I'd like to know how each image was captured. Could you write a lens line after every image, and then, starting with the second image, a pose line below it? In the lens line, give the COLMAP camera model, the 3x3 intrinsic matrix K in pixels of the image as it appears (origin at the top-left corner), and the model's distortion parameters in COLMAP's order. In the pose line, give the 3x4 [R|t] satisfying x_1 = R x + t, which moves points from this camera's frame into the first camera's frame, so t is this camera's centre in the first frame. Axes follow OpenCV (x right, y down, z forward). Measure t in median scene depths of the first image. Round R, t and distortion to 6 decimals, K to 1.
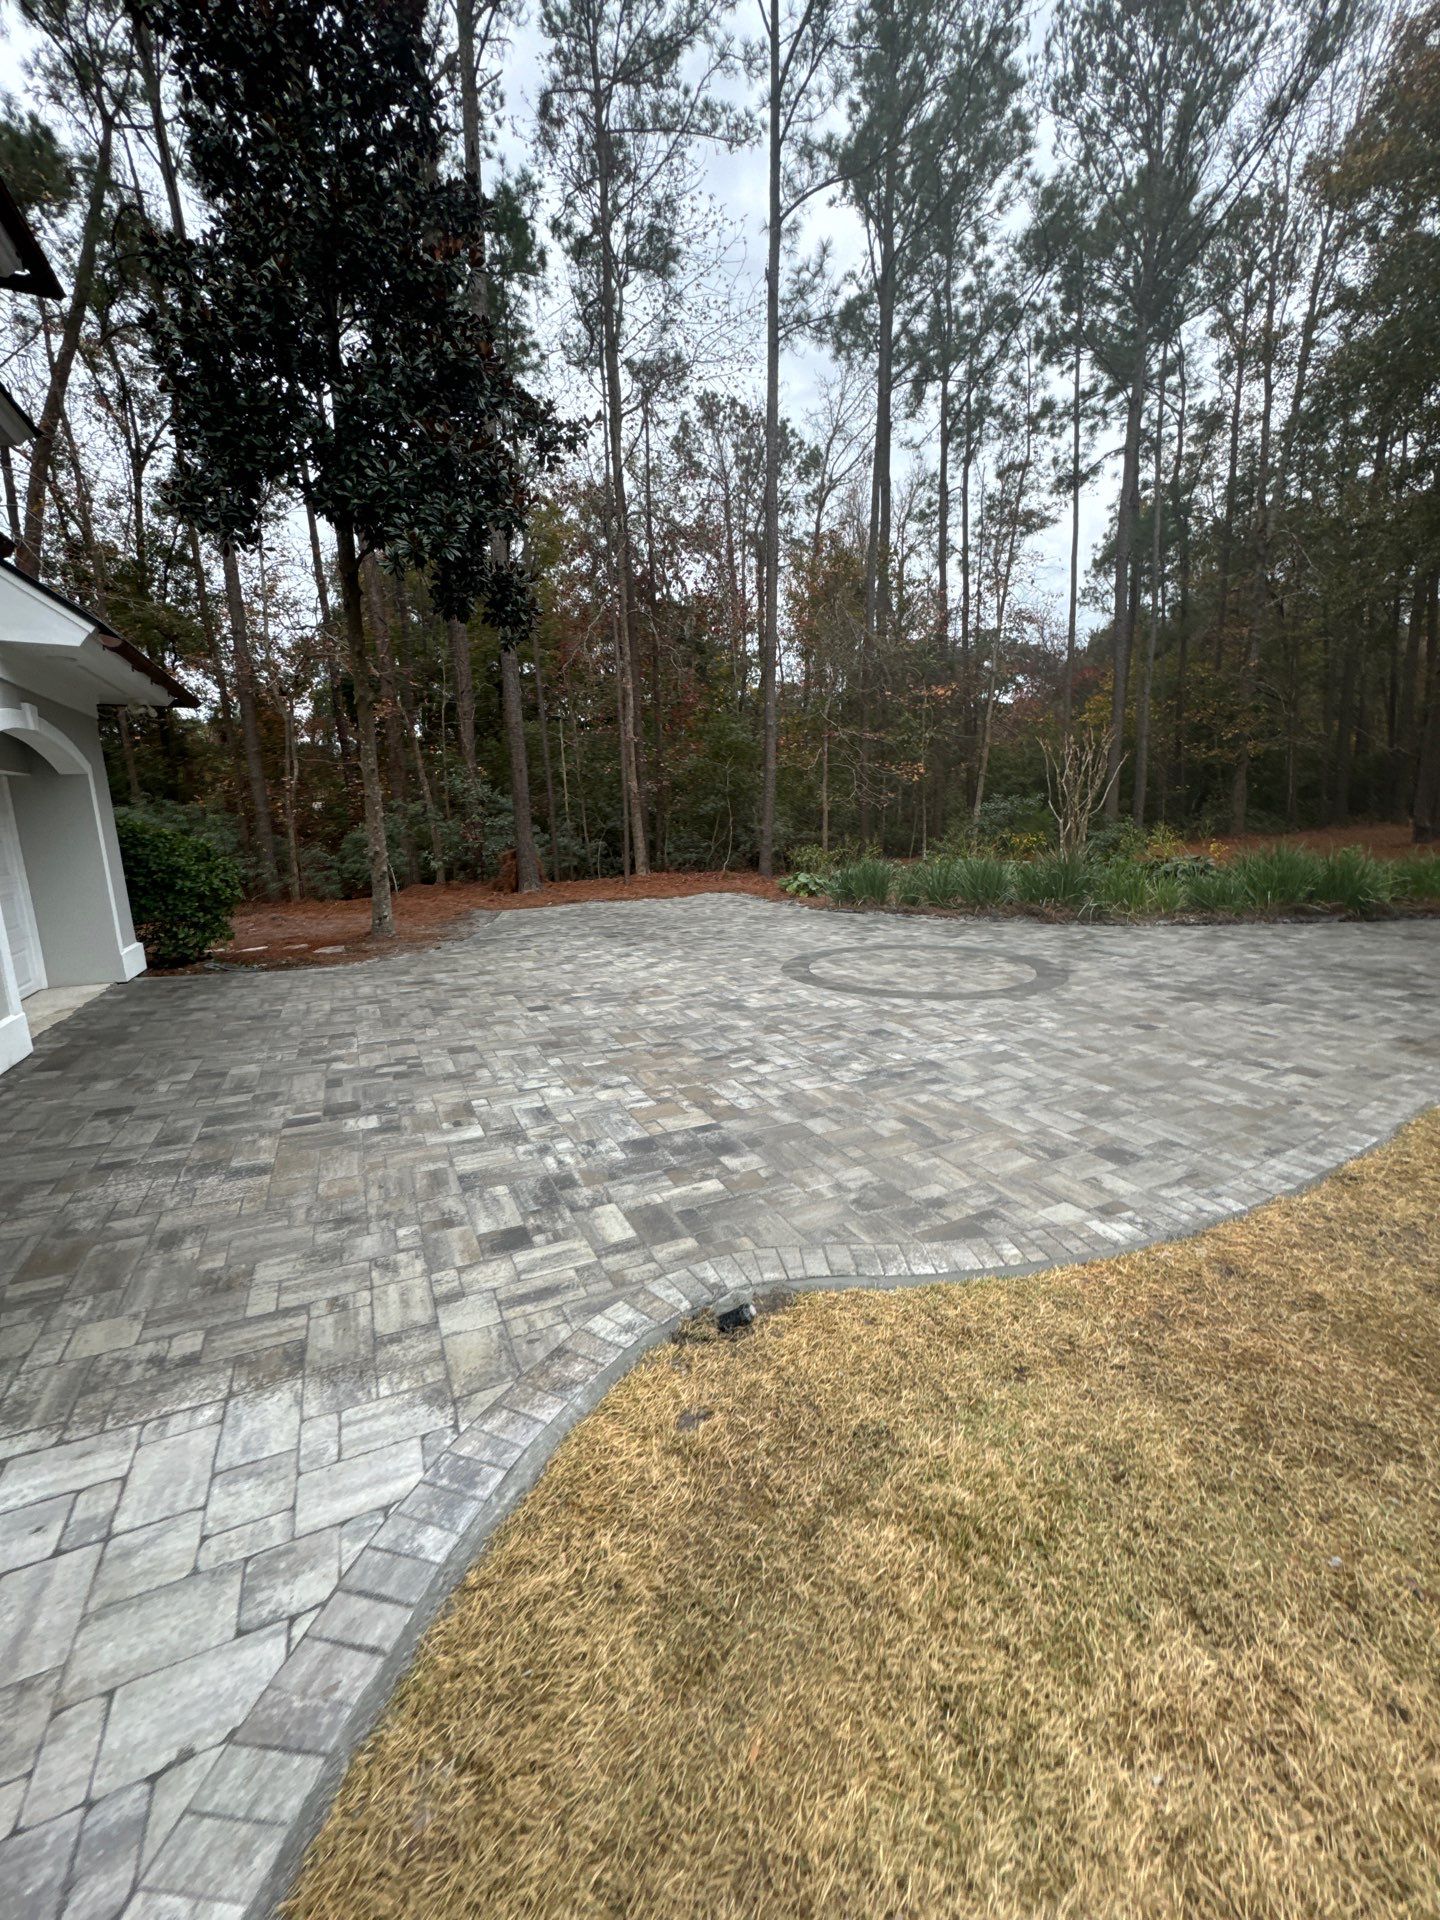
lens RADIAL K [[754.9, 0, 719.7], [0, 754.9, 951.2], [0, 0, 1]] dist [0.007737, -0.000275]
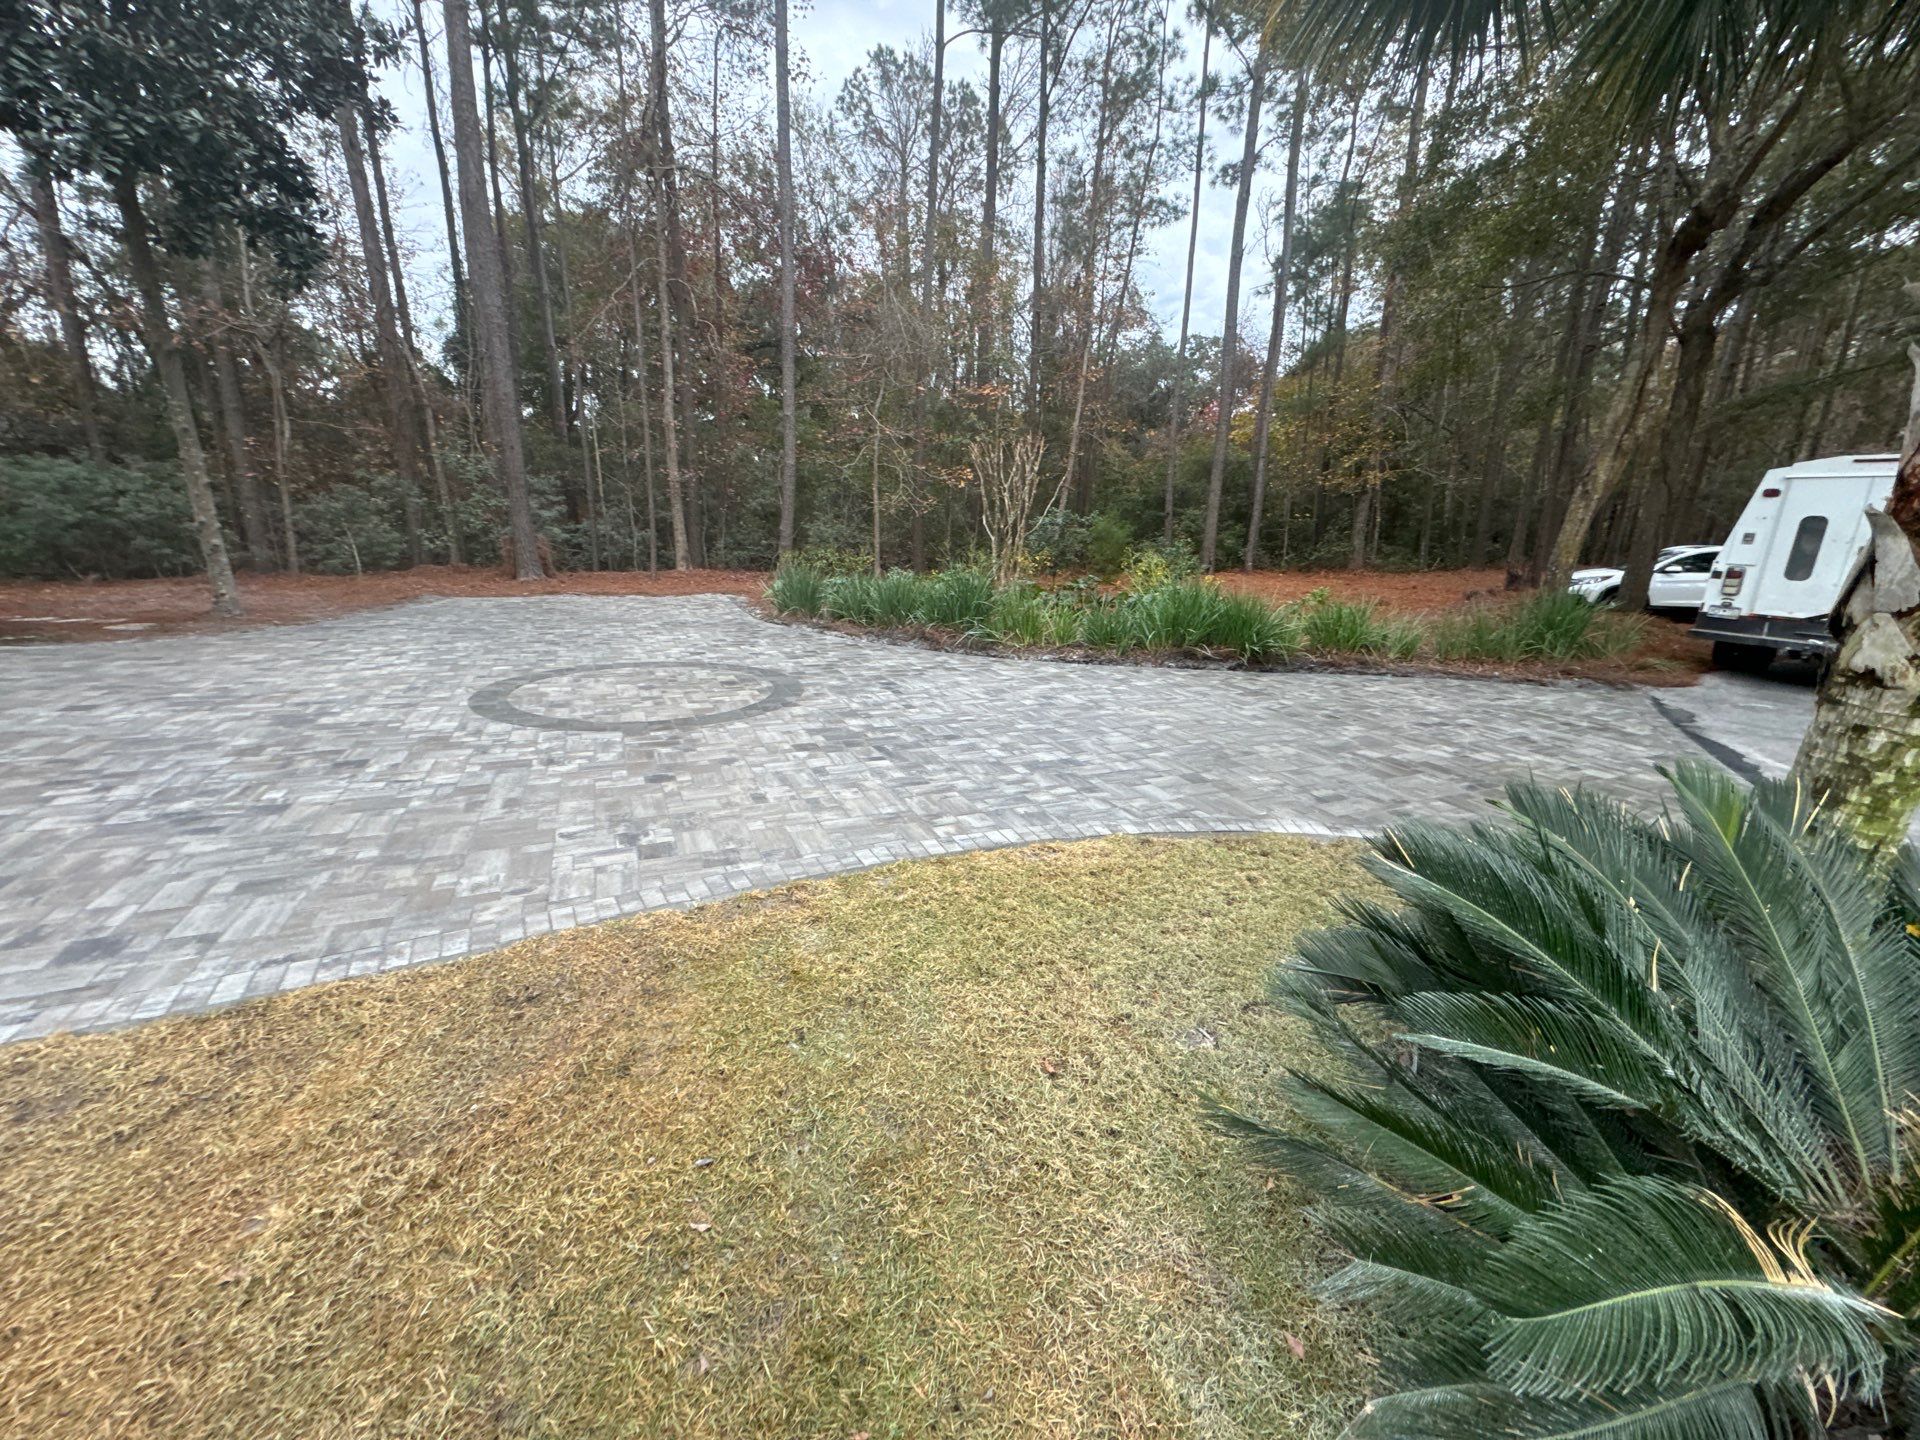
lens RADIAL K [[754.9, 0, 970.1], [0, 754.9, 711.7], [0, 0, 1]] dist [0.007737, -0.000275]
pose [[0.997709, 0.067648, 0.001158, 0.741326], [-0.067560, 0.995203, 0.070761, -0.045880], [0.003634, -0.070677, 0.997493, 0.137383]]
